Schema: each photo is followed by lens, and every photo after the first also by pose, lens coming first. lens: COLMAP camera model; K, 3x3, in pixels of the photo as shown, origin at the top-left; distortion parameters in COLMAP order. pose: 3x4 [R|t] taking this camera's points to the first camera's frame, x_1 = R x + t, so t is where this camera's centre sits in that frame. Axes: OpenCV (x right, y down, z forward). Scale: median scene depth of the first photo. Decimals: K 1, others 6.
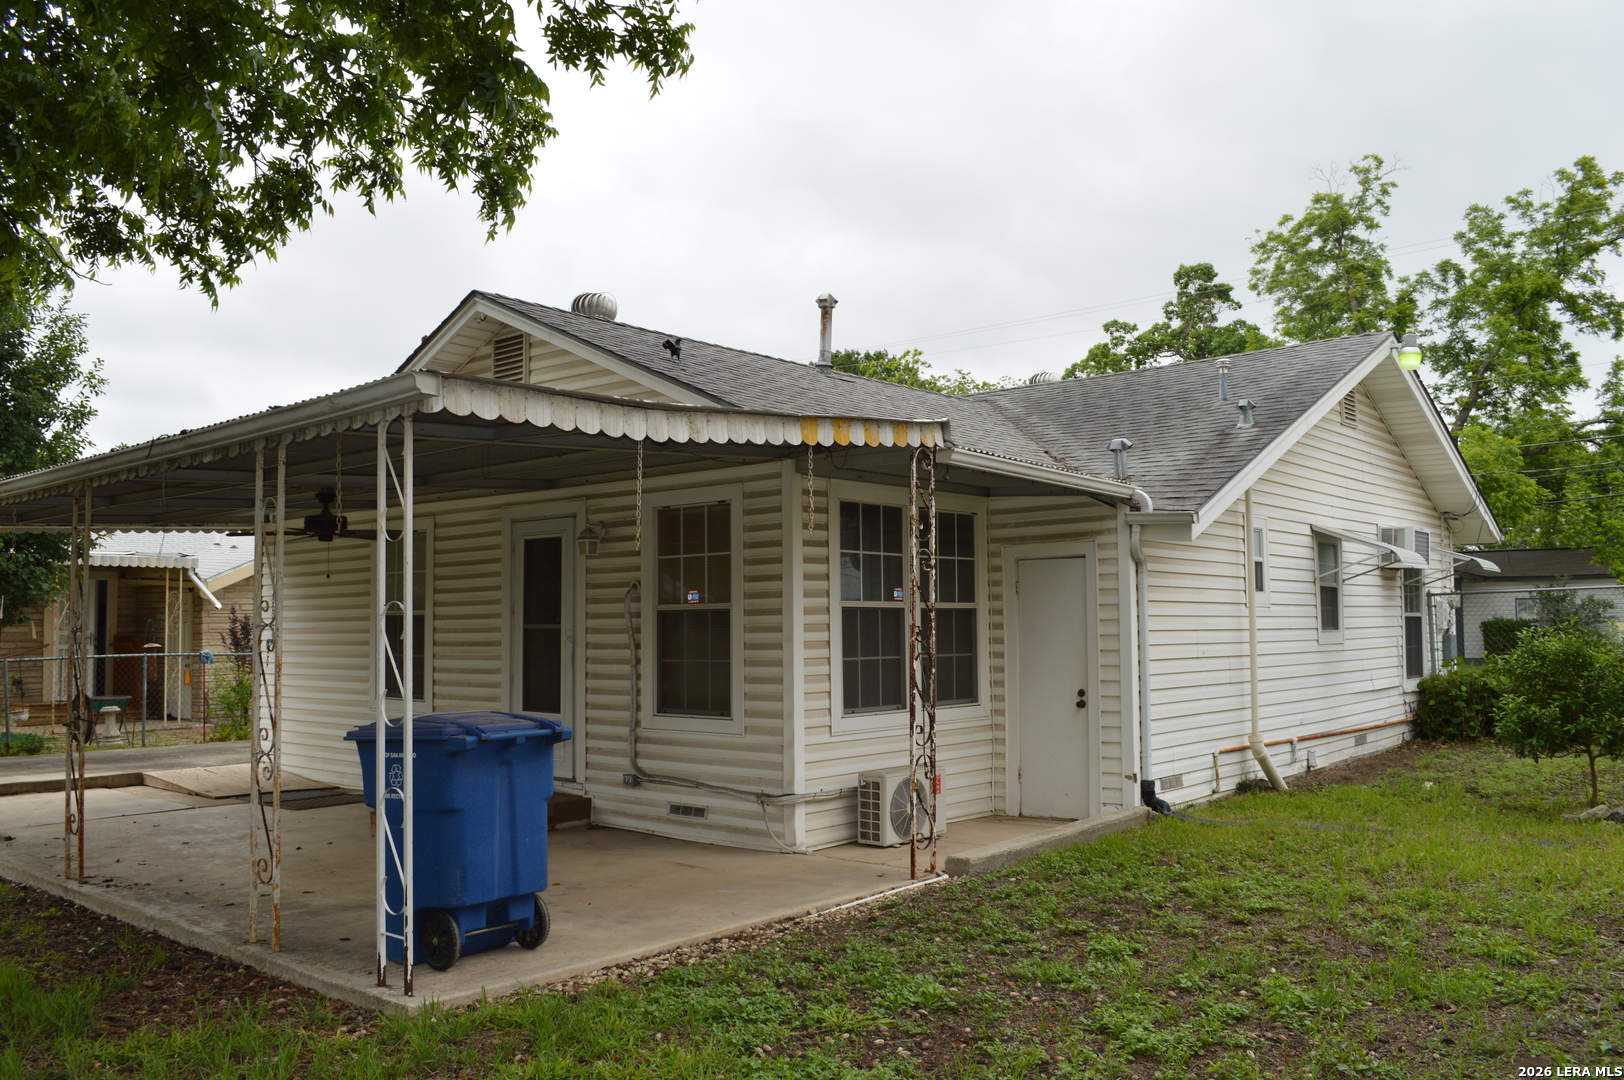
lens RADIAL K [[1289.2, 0, 814.2], [0, 1289.2, 547.2], [0, 0, 1]] dist [-0.083247, 0.013513]
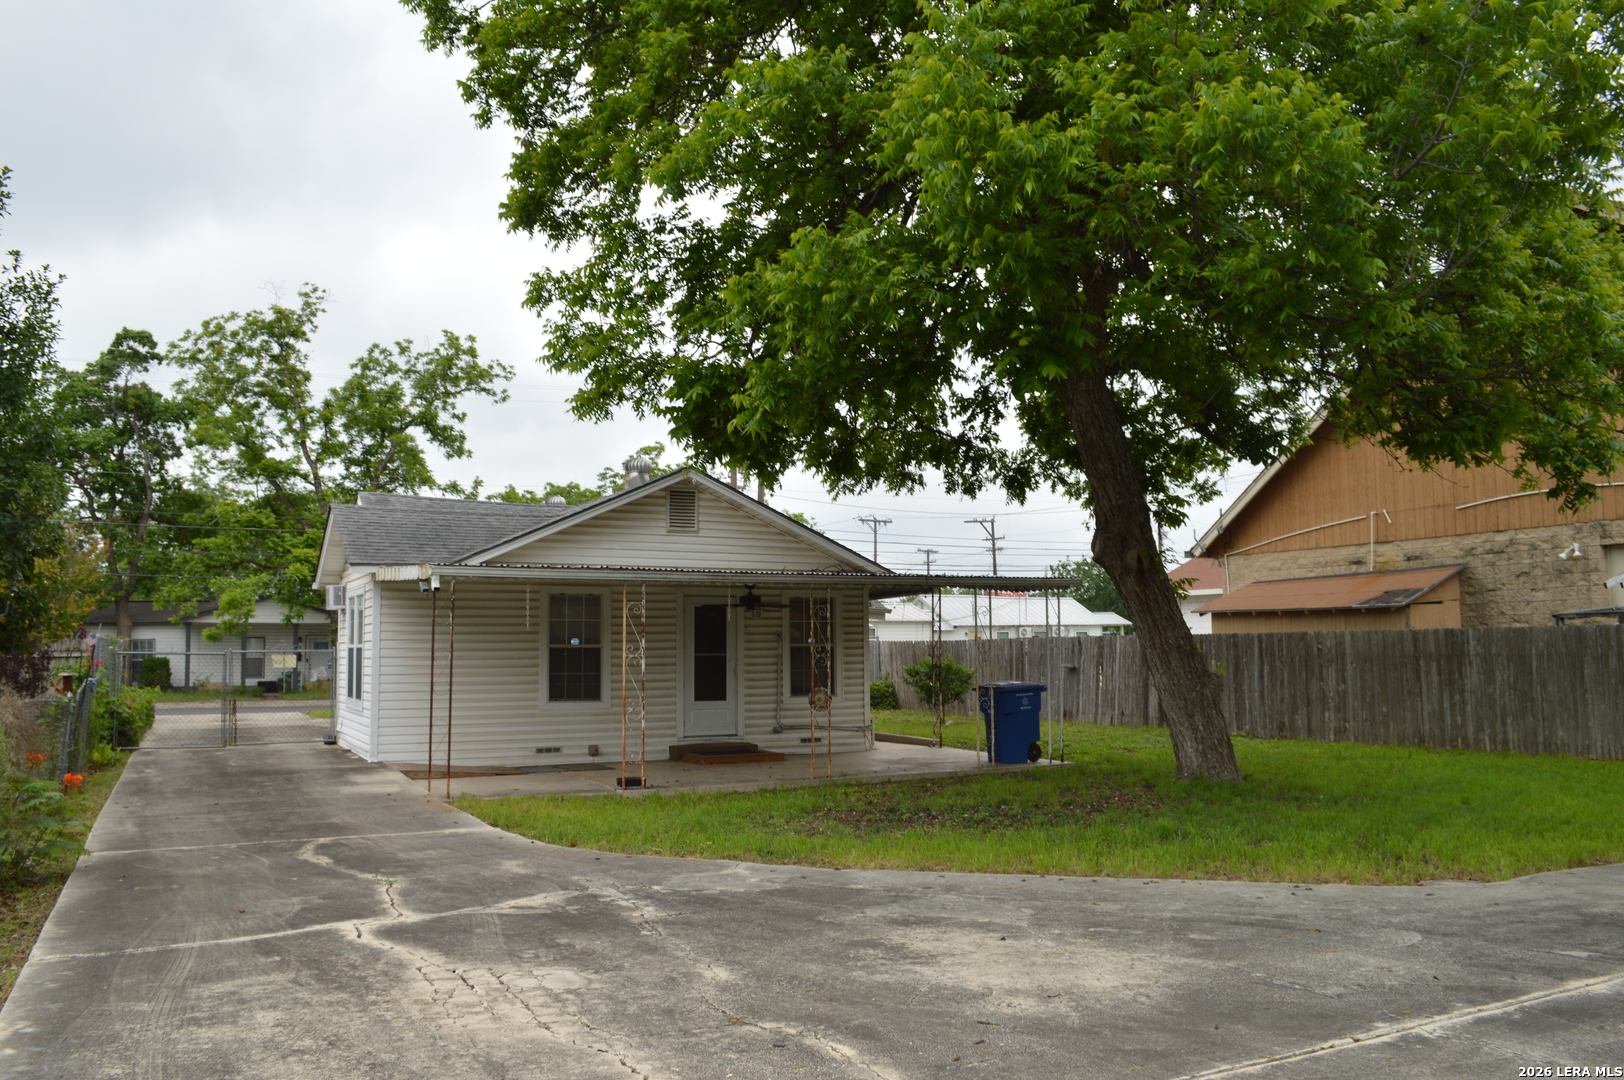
lens RADIAL K [[1289.2, 0, 811.0], [0, 1289.2, 551.7], [0, 0, 1]] dist [-0.083247, 0.013513]
pose [[0.399881, 0.073772, 0.913593, -1.530946], [-0.049719, 0.997034, -0.058748, 0.012438], [-0.915218, -0.021930, 0.402363, 0.102025]]
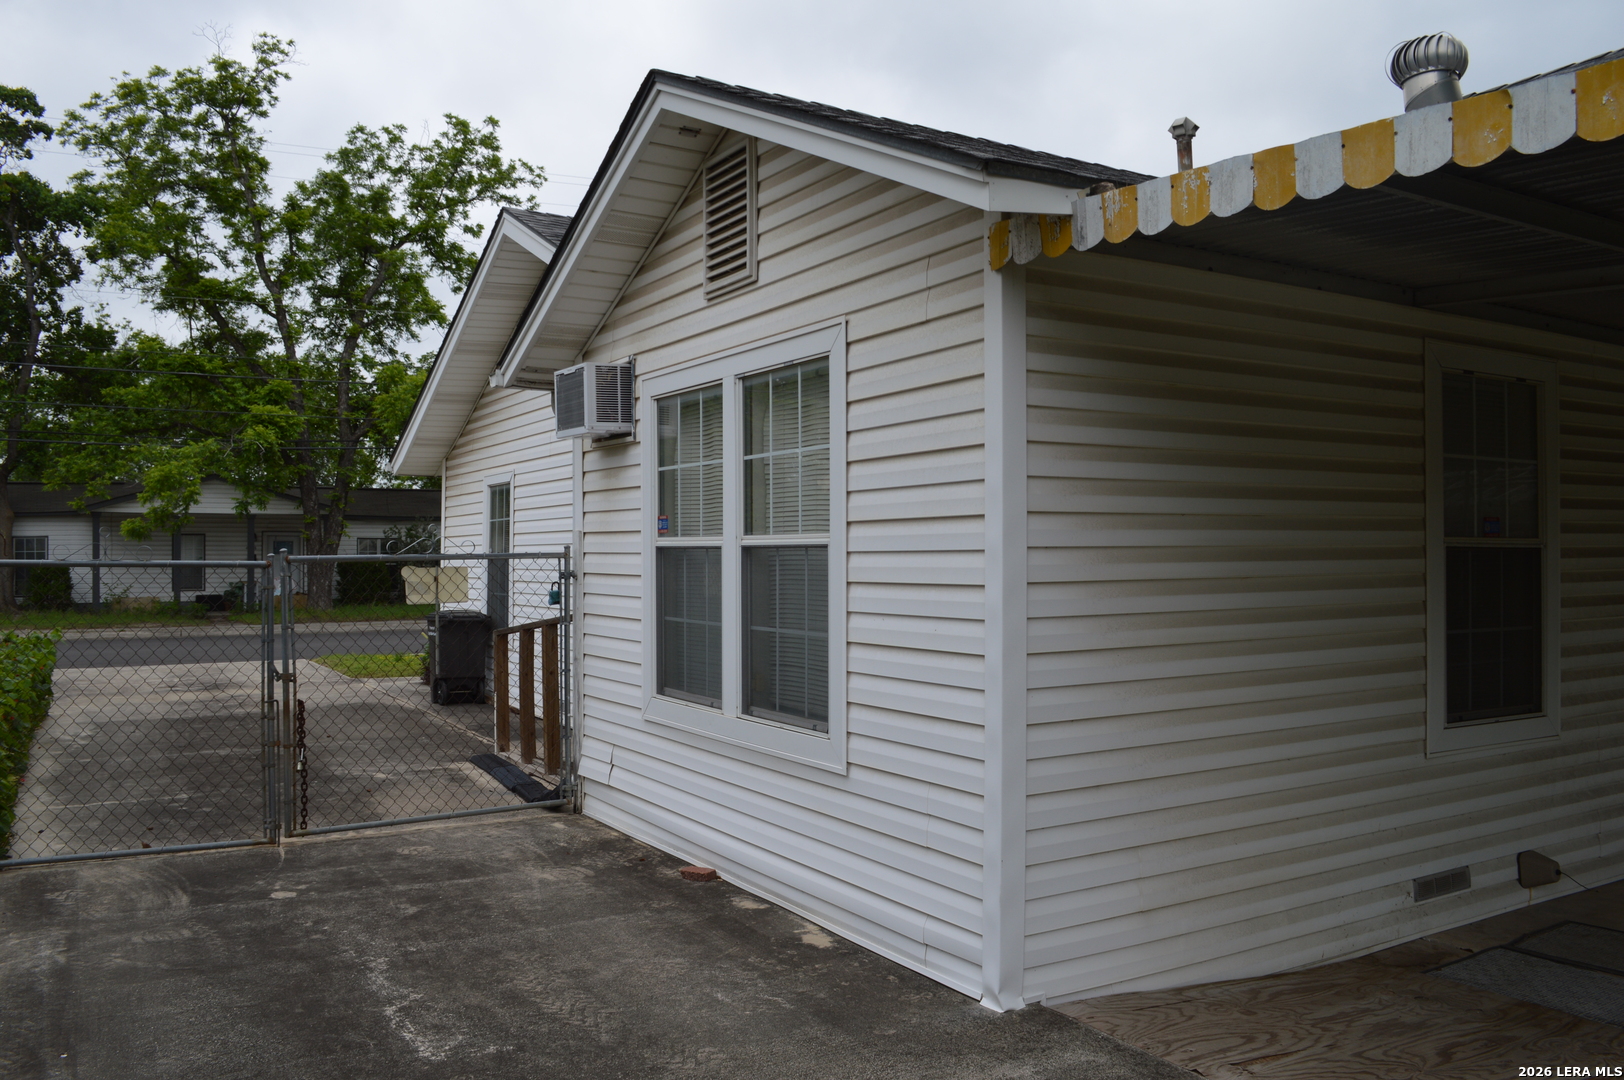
lens RADIAL K [[1289.2, 0, 817.8], [0, 1289.2, 529.2], [0, 0, 1]] dist [-0.083247, 0.013513]
pose [[0.335032, 0.020041, 0.941993, -0.777565], [-0.053211, 0.998581, -0.002320, 0.053743], [-0.940703, -0.049347, 0.335623, 1.015194]]
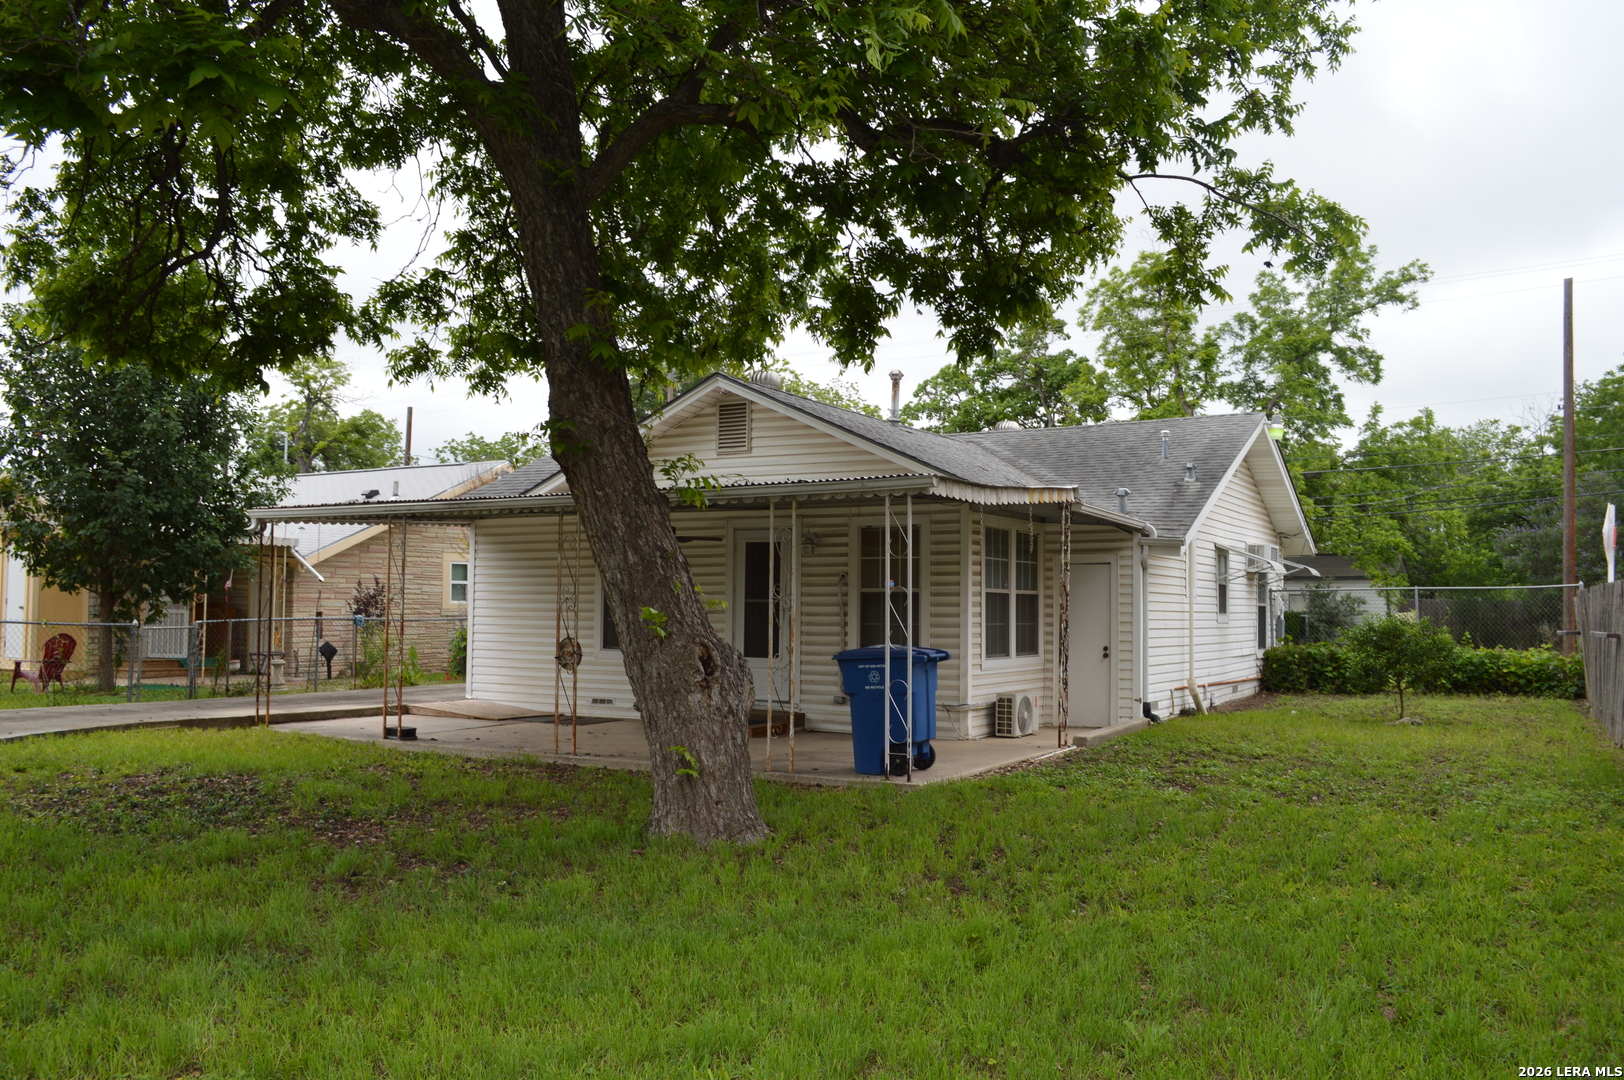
lens RADIAL K [[1289.2, 0, 804.6], [0, 1289.2, 538.9], [0, 0, 1]] dist [-0.083247, 0.013513]
pose [[0.984918, 0.027940, 0.170749, -0.334654], [-0.029226, 0.999560, 0.005018, -0.015491], [-0.170534, -0.009933, 0.985302, -0.390731]]
